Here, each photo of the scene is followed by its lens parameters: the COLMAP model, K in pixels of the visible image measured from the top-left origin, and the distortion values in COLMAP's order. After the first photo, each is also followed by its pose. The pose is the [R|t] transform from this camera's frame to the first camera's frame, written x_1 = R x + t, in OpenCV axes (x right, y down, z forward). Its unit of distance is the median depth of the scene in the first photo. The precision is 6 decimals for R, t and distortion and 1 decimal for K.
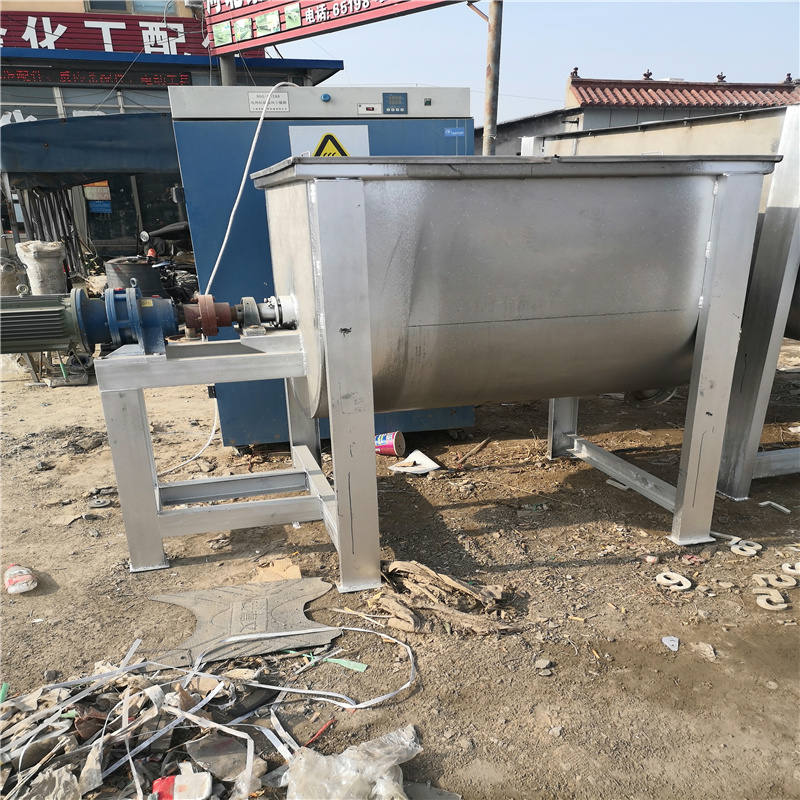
lens RADIAL K [[595.7, 0, 442.5], [0, 595.7, 399.6], [0, 0, 1]] dist [0.005480, 0.001388]
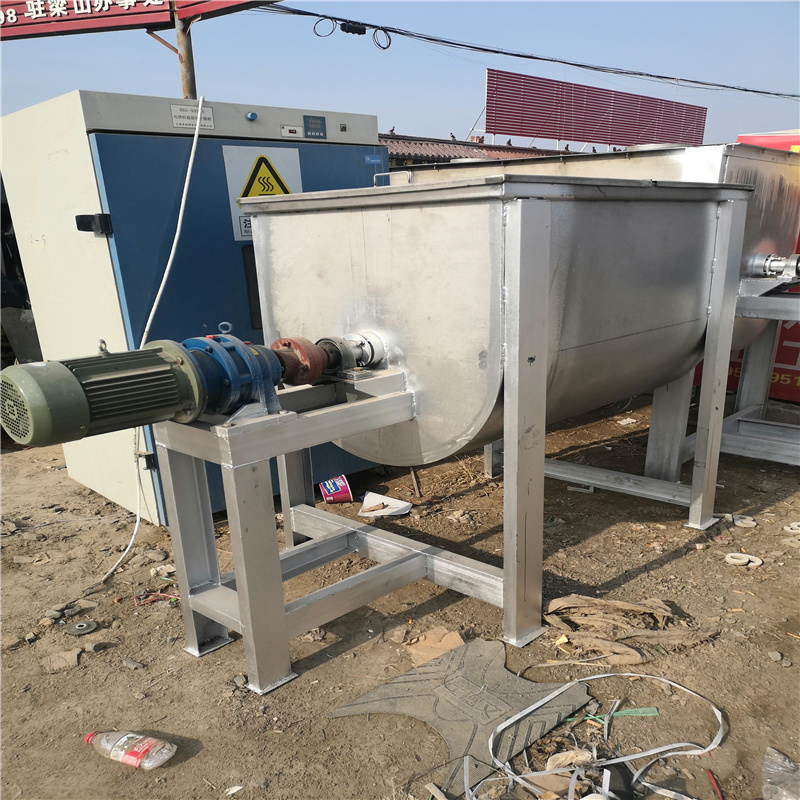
lens RADIAL K [[595.7, 0, 442.5], [0, 595.7, 399.6], [0, 0, 1]] dist [0.005480, 0.001388]
pose [[0.921348, -0.115463, 0.371195, -0.339374], [0.133801, 0.990719, -0.023941, -0.026362], [-0.364986, 0.071724, 0.928246, 0.100486]]
